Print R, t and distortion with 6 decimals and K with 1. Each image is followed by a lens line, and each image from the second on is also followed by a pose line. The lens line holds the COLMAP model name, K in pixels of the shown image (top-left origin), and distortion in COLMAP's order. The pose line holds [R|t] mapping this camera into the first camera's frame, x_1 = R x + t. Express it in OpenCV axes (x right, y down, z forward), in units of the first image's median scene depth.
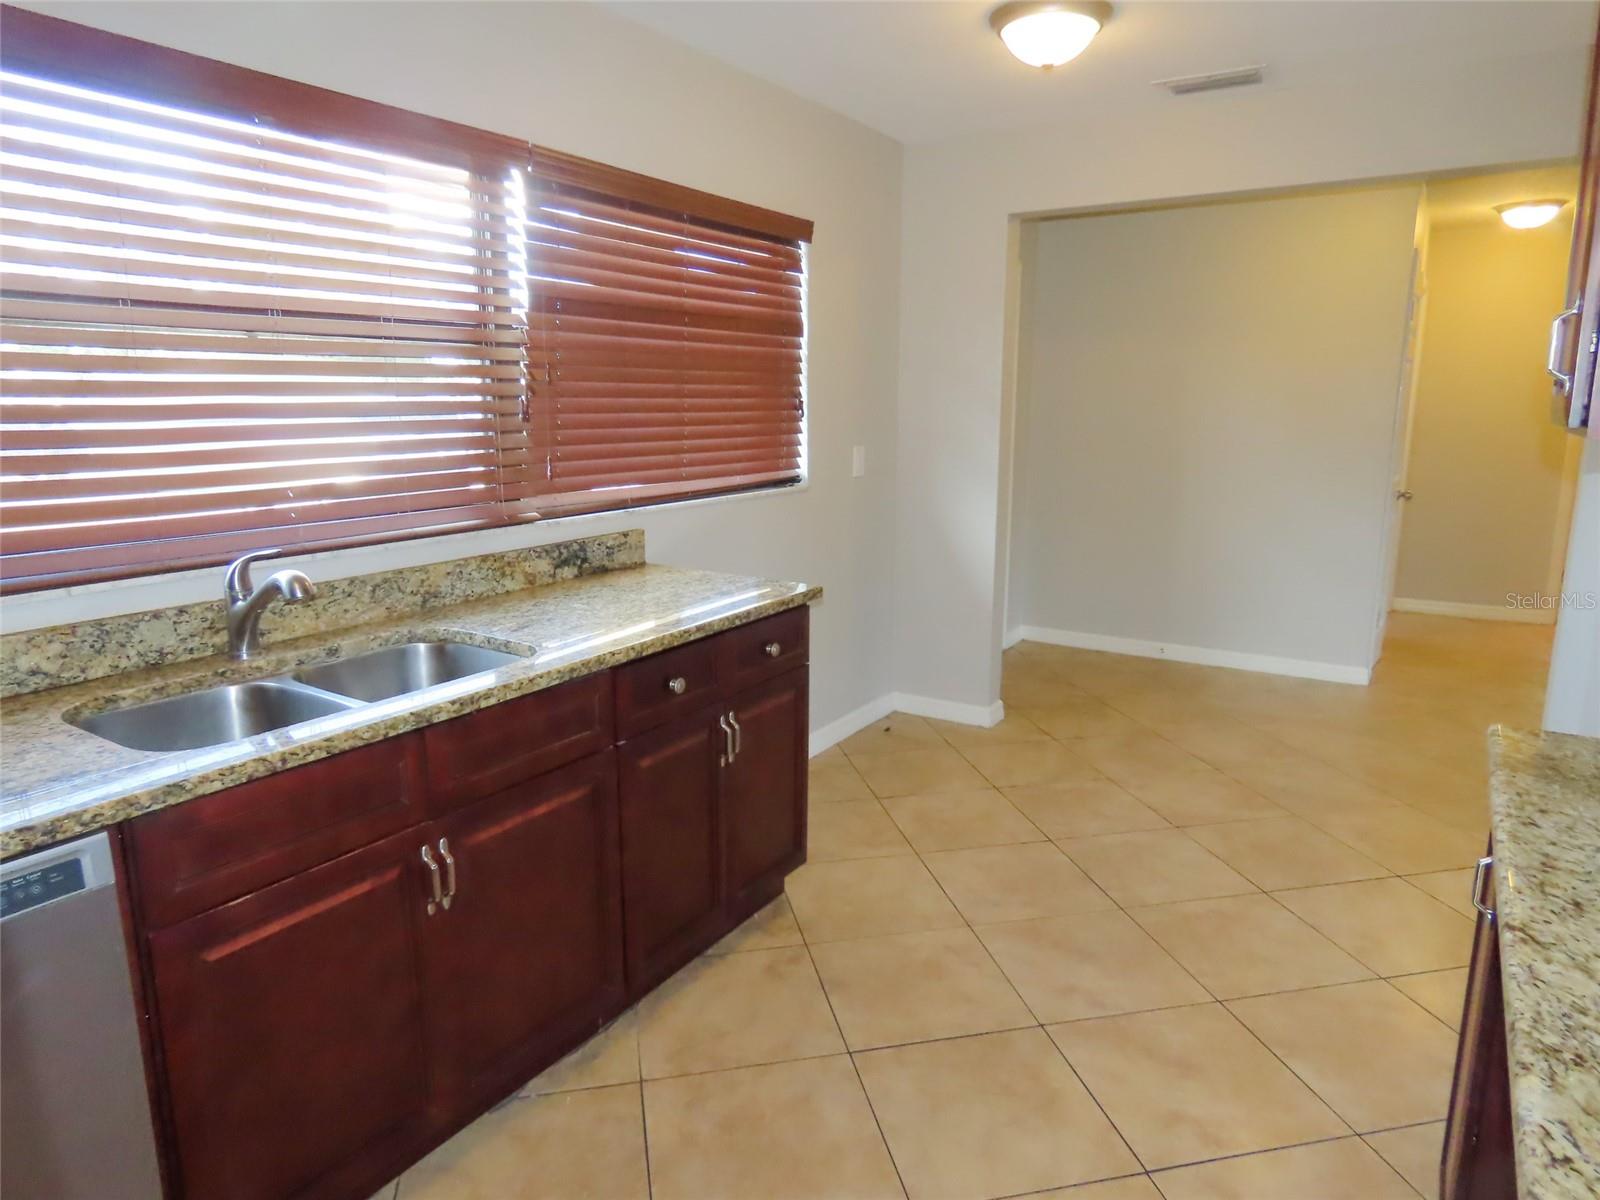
lens RADIAL K [[1008.2, 0, 805.0], [0, 1008.2, 601.5], [0, 0, 1]] dist [-0.014753, -0.000030]
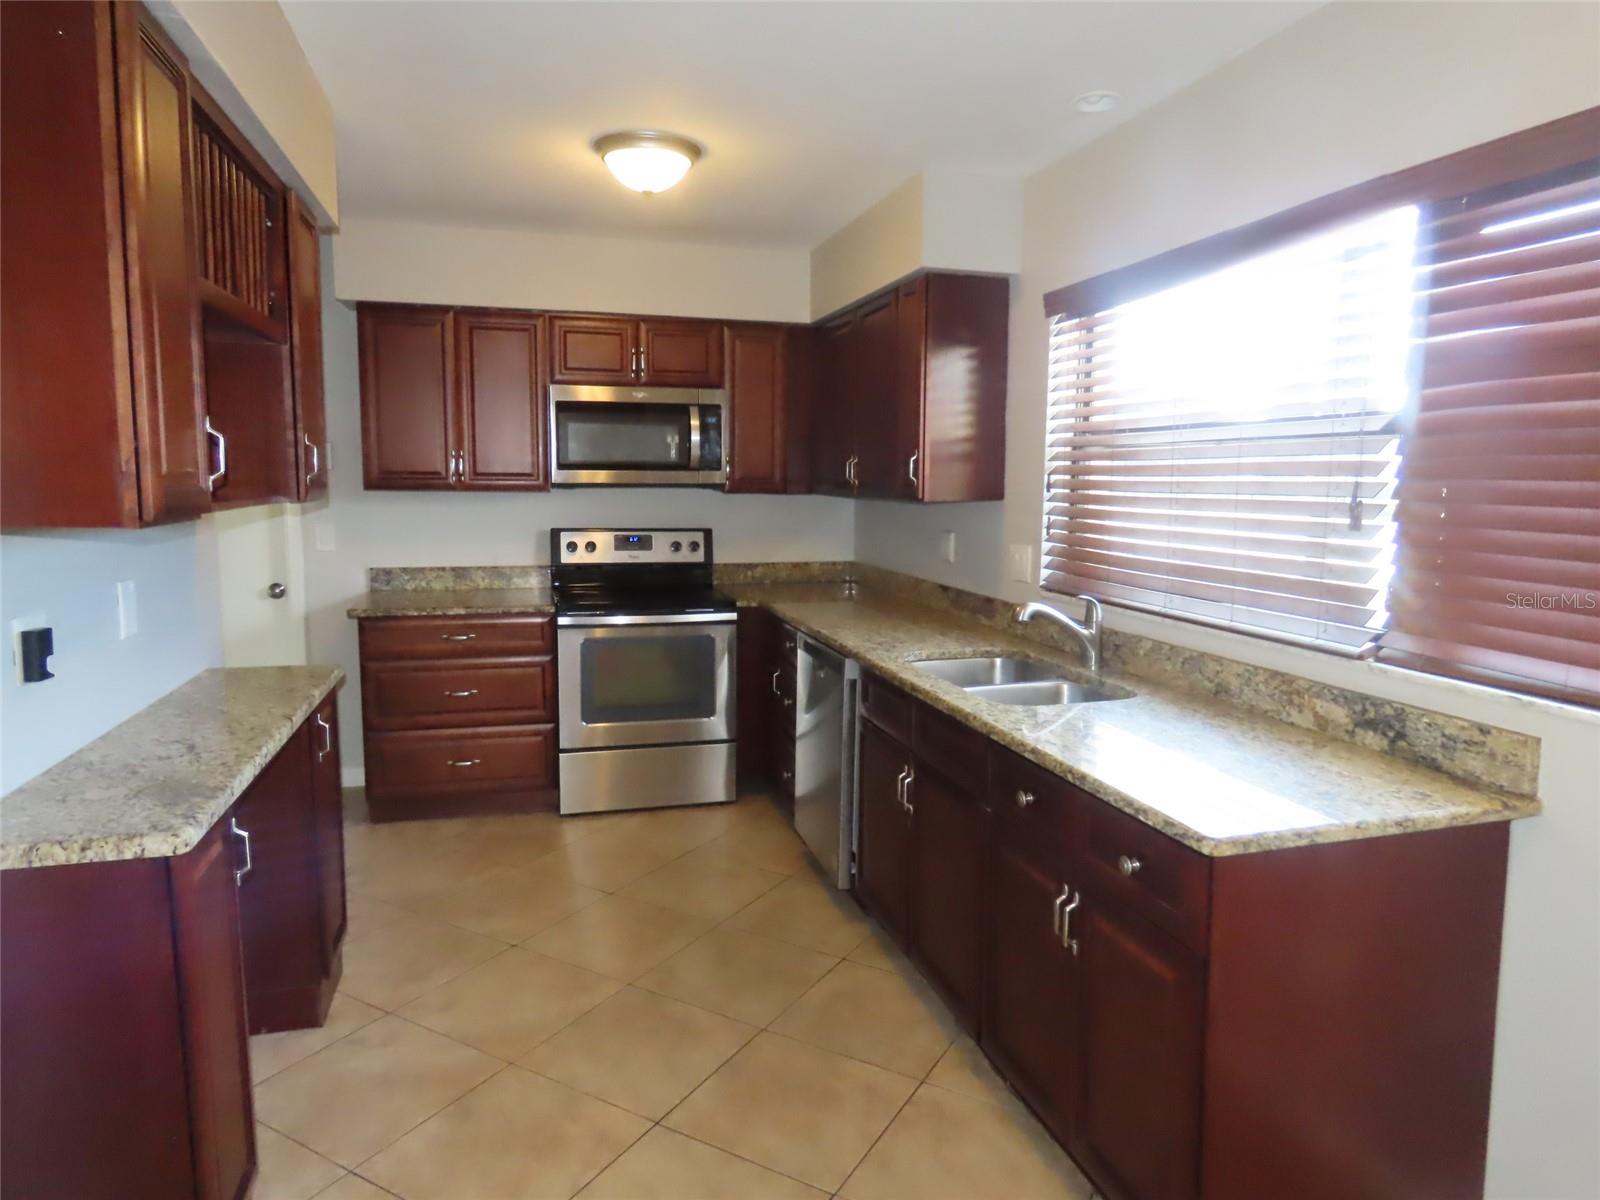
lens RADIAL K [[1008.2, 0, 801.5], [0, 1008.2, 602.0], [0, 0, 1]] dist [-0.014753, -0.000030]
pose [[-0.668642, 0.087889, -0.738372, 0.598836], [-0.155231, 0.954613, 0.254200, -0.258921], [0.727200, 0.284587, -0.624652, 1.199798]]
